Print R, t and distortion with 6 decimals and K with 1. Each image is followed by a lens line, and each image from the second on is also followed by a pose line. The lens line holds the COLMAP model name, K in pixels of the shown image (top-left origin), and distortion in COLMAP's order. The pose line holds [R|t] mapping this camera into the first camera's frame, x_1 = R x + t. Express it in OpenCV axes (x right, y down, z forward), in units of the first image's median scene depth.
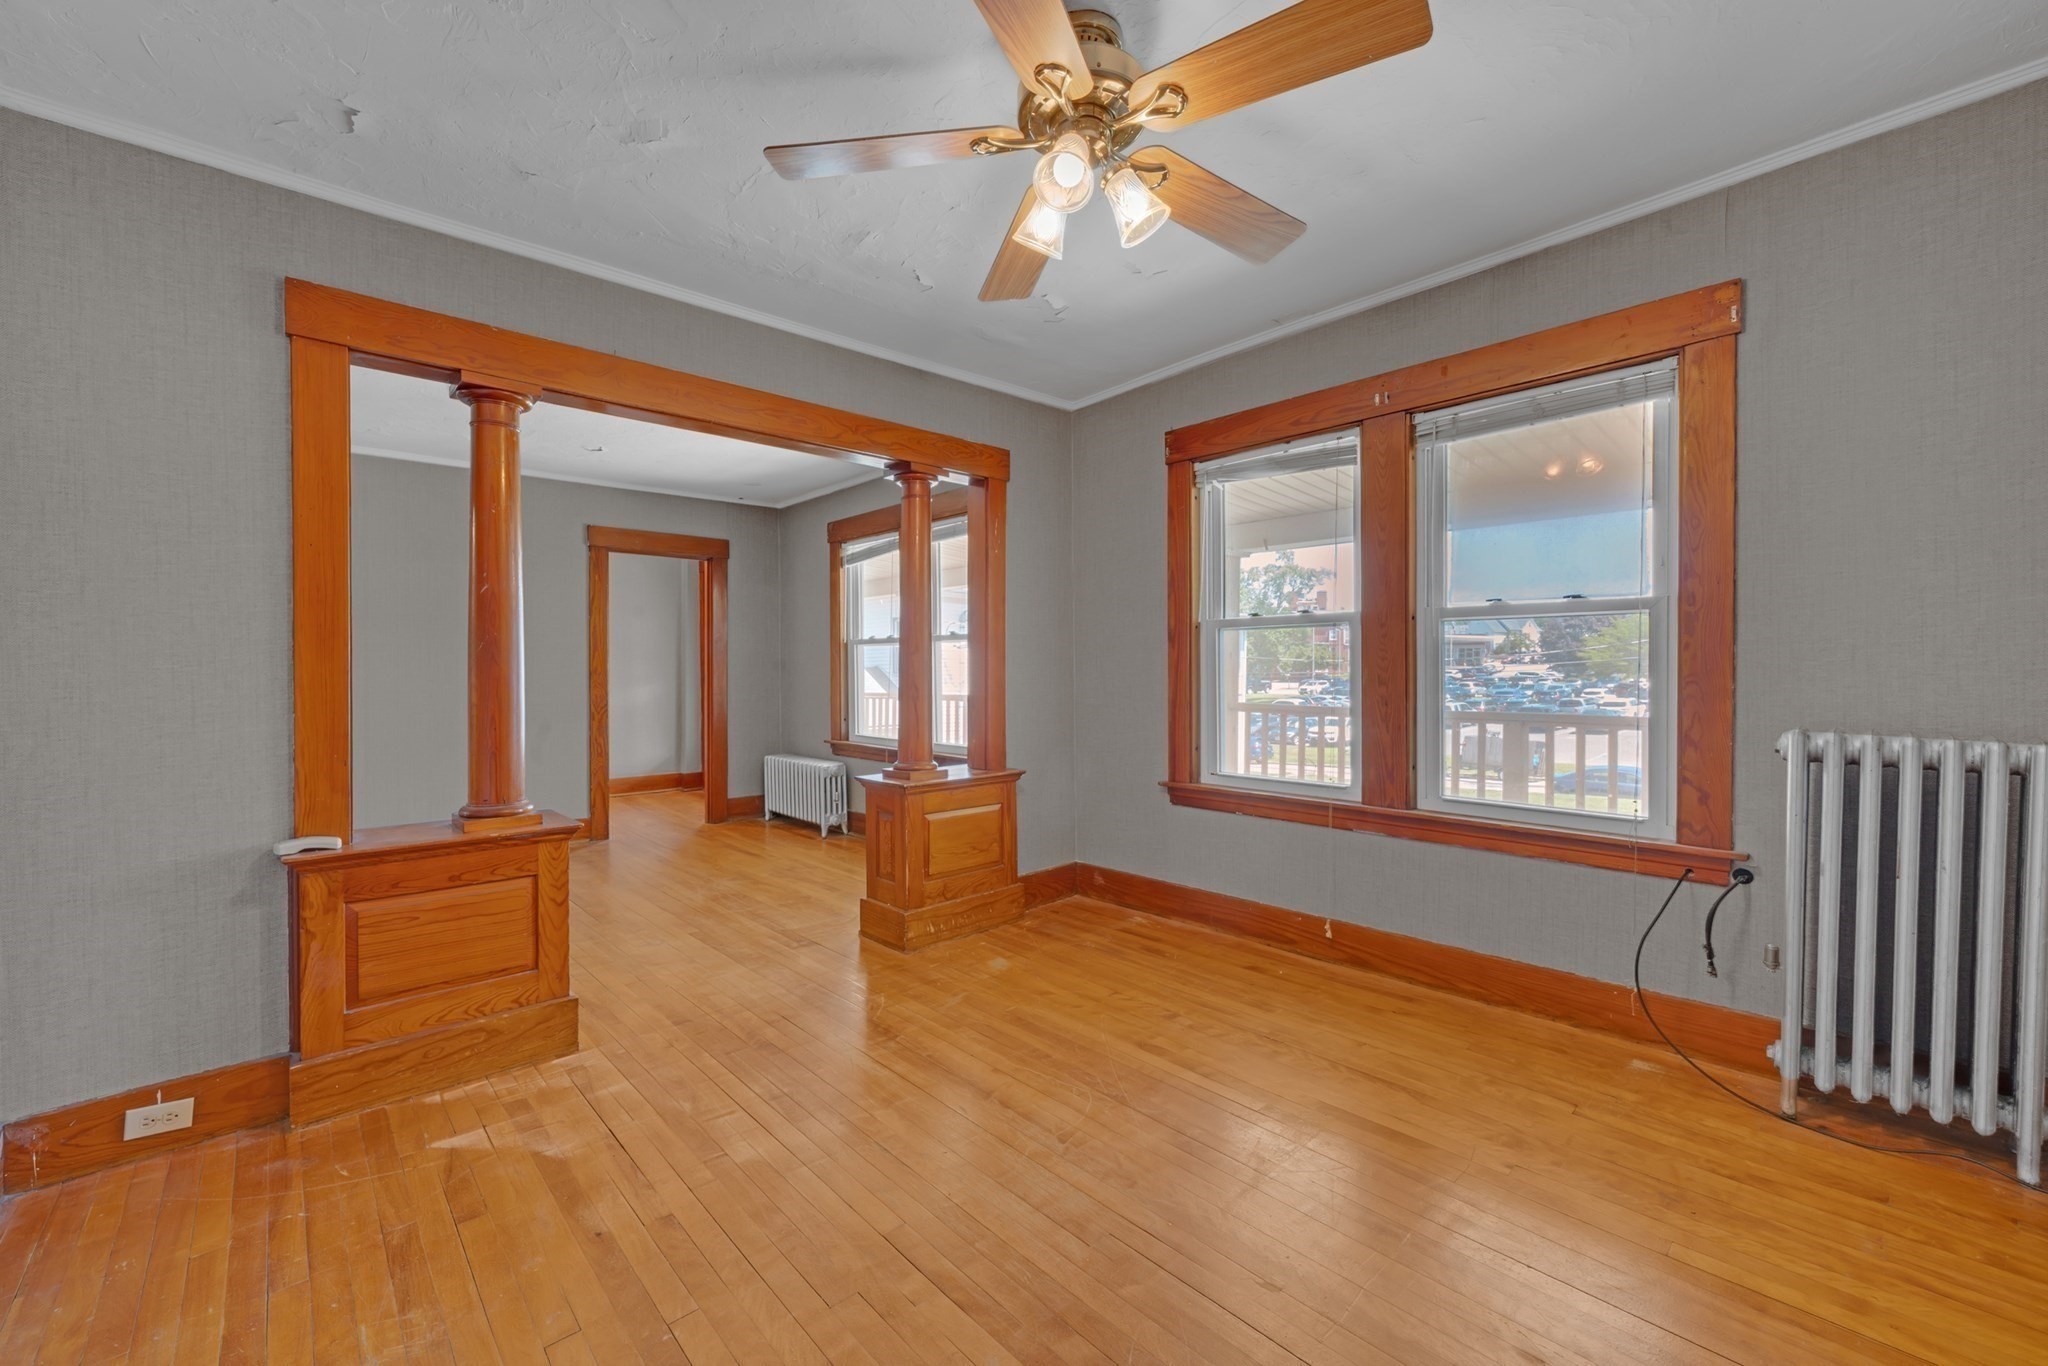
lens RADIAL K [[819.2, 0, 1024.0], [0, 819.2, 683.0], [0, 0, 1]] dist [0.000638, 0.000026]
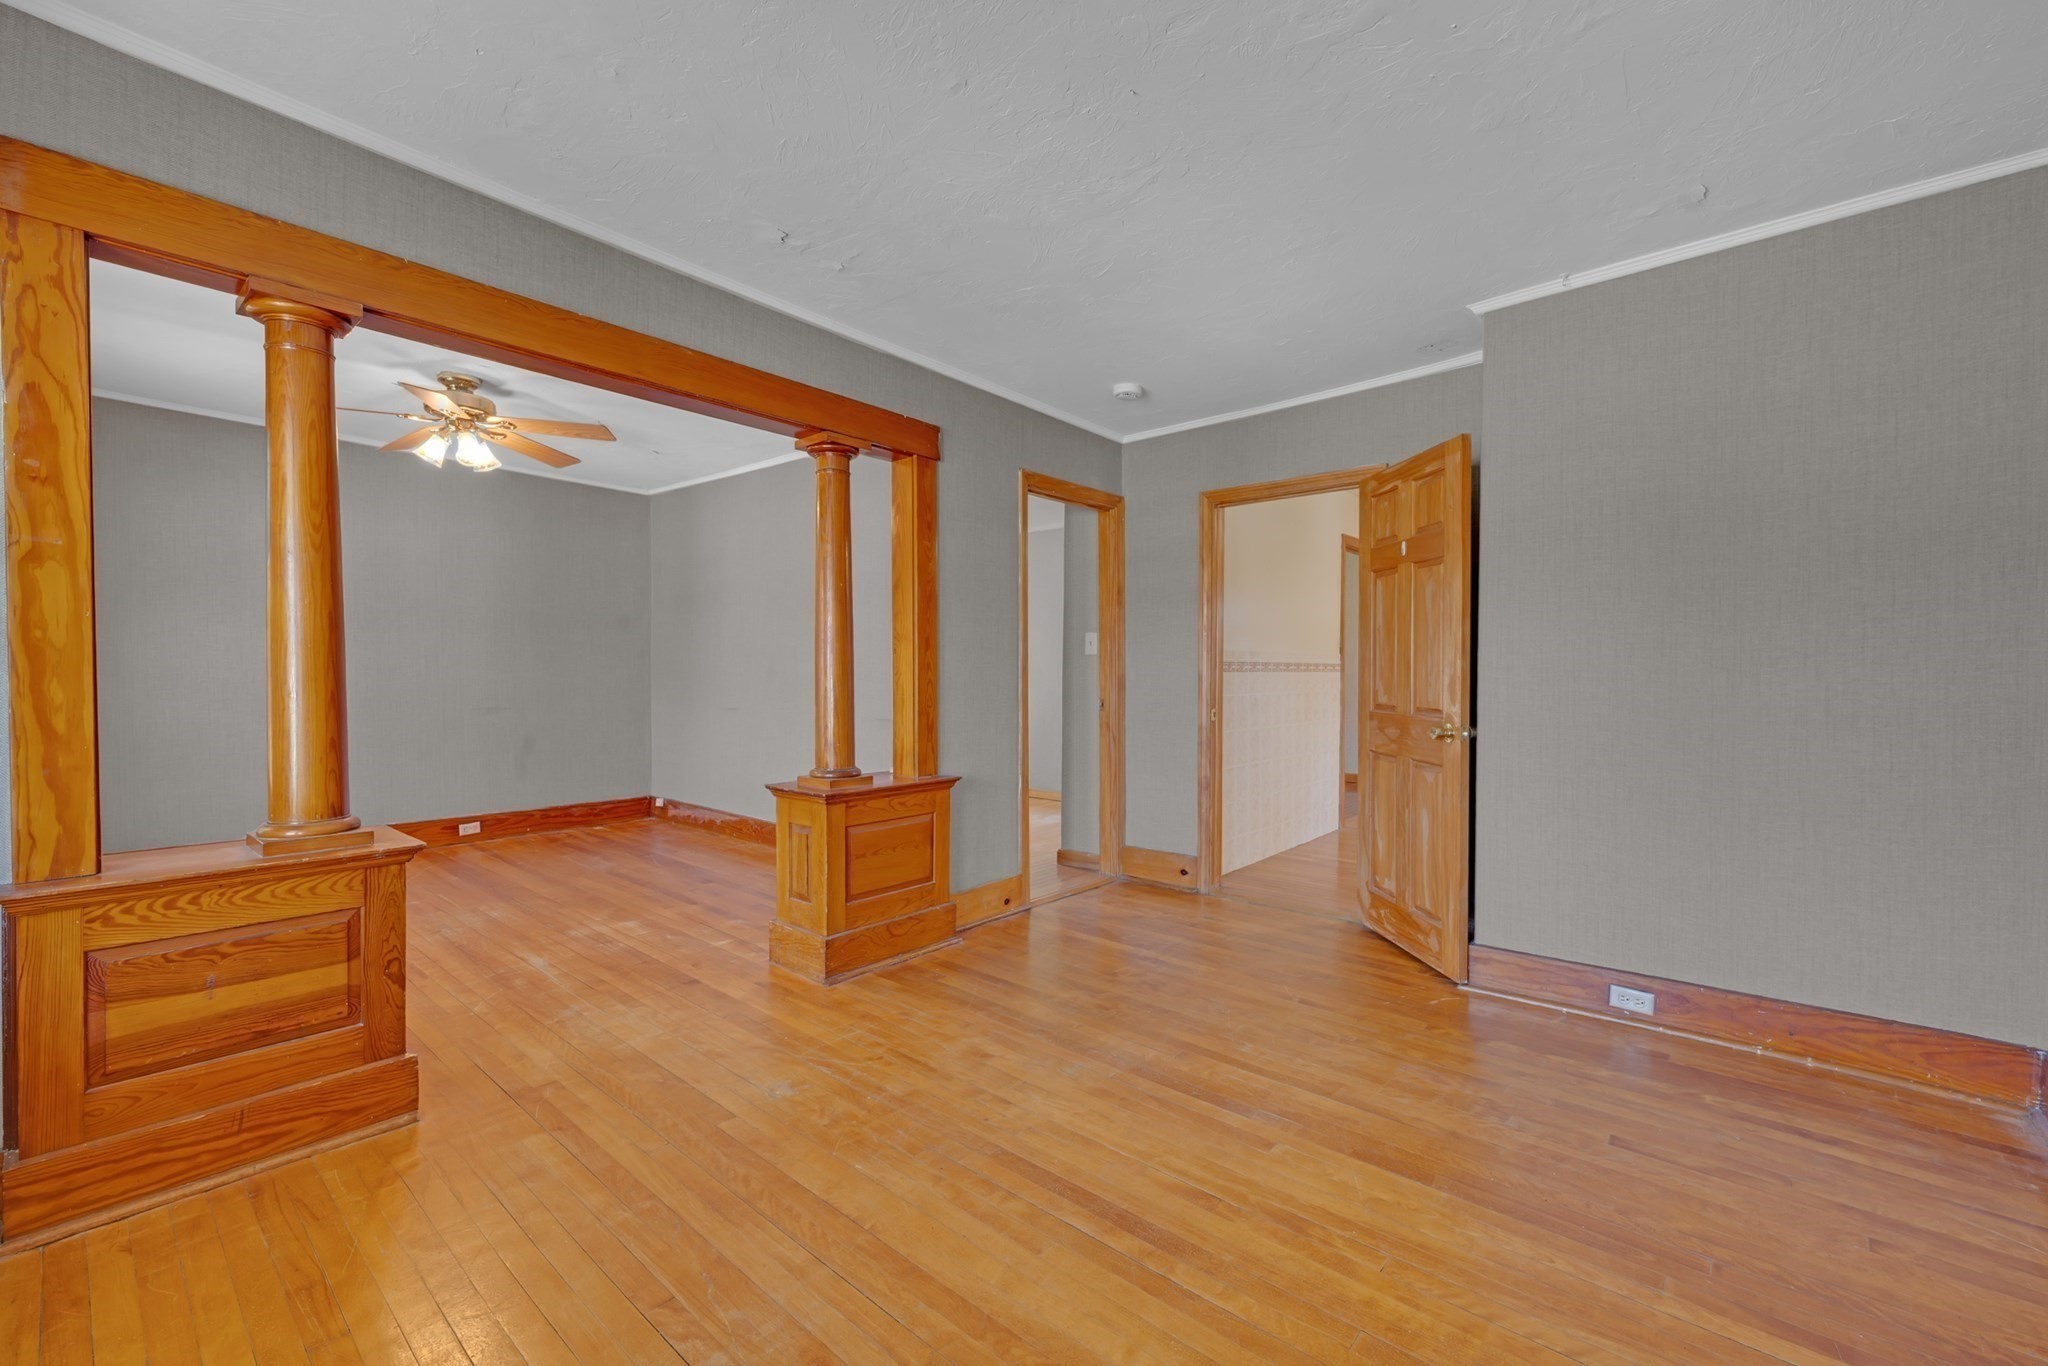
lens RADIAL K [[841.7, 0, 1049.6], [0, 841.7, 682.4], [0, 0, 1]] dist [-0.001174, -0.000023]
pose [[-0.990536, 0.002042, -0.137235, -0.801178], [-0.001701, 0.999630, 0.027154, -0.018917], [0.137240, 0.027131, -0.990166, 2.353674]]
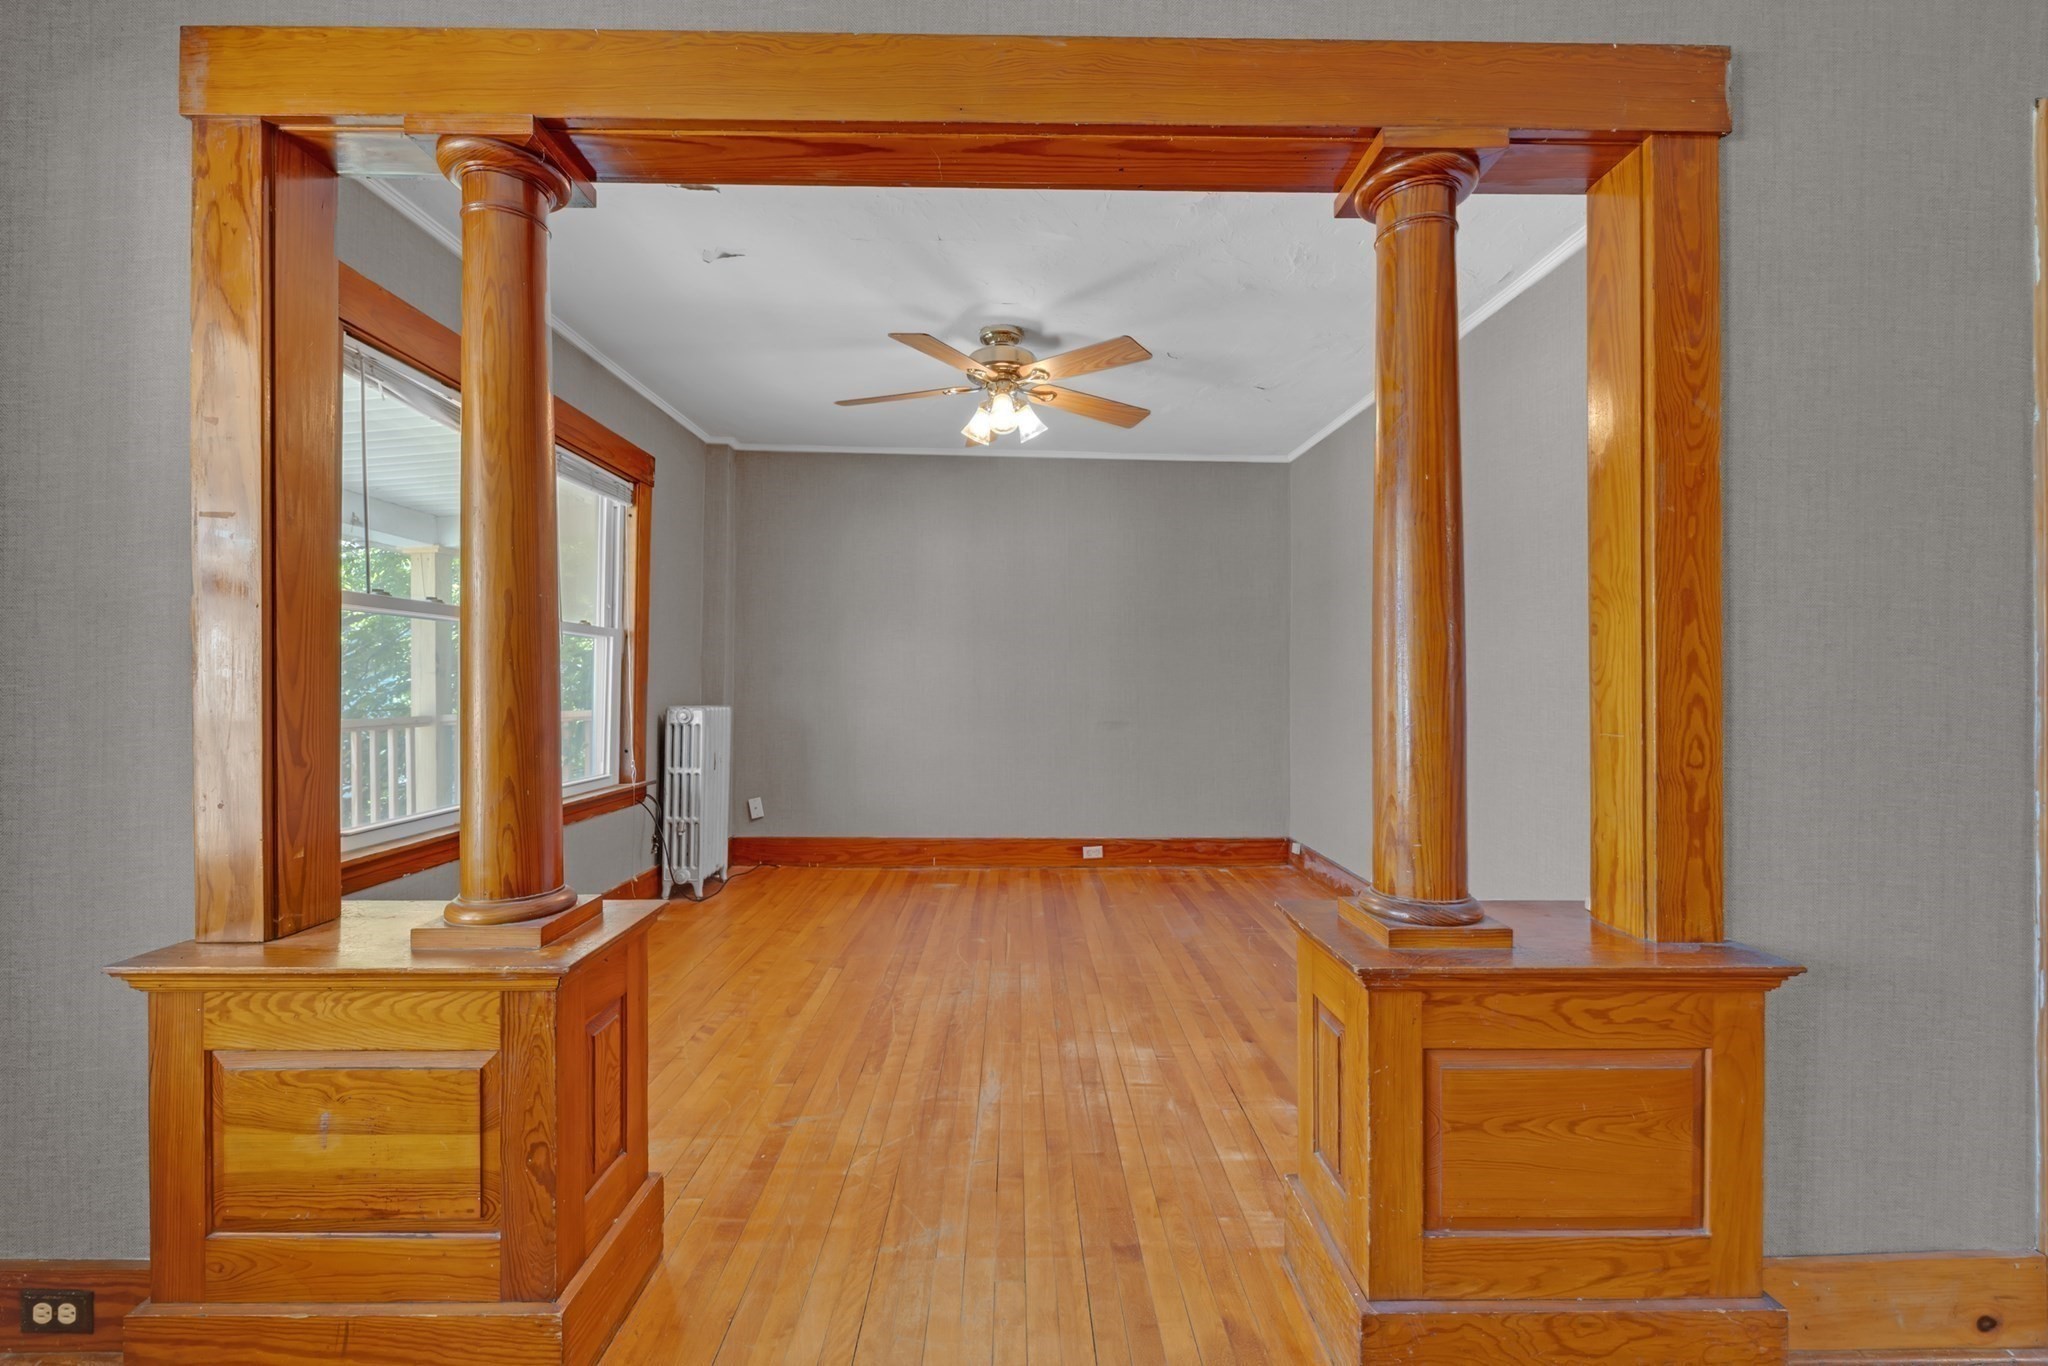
lens RADIAL K [[846.8, 0, 1020.7], [0, 846.8, 682.8], [0, 0, 1]] dist [0.000732, 0.000141]
pose [[-0.743055, 0.002996, 0.669224, -0.838916], [0.012271, 0.999883, 0.009149, -0.004685], [-0.669118, 0.015011, -0.743004, 1.631008]]
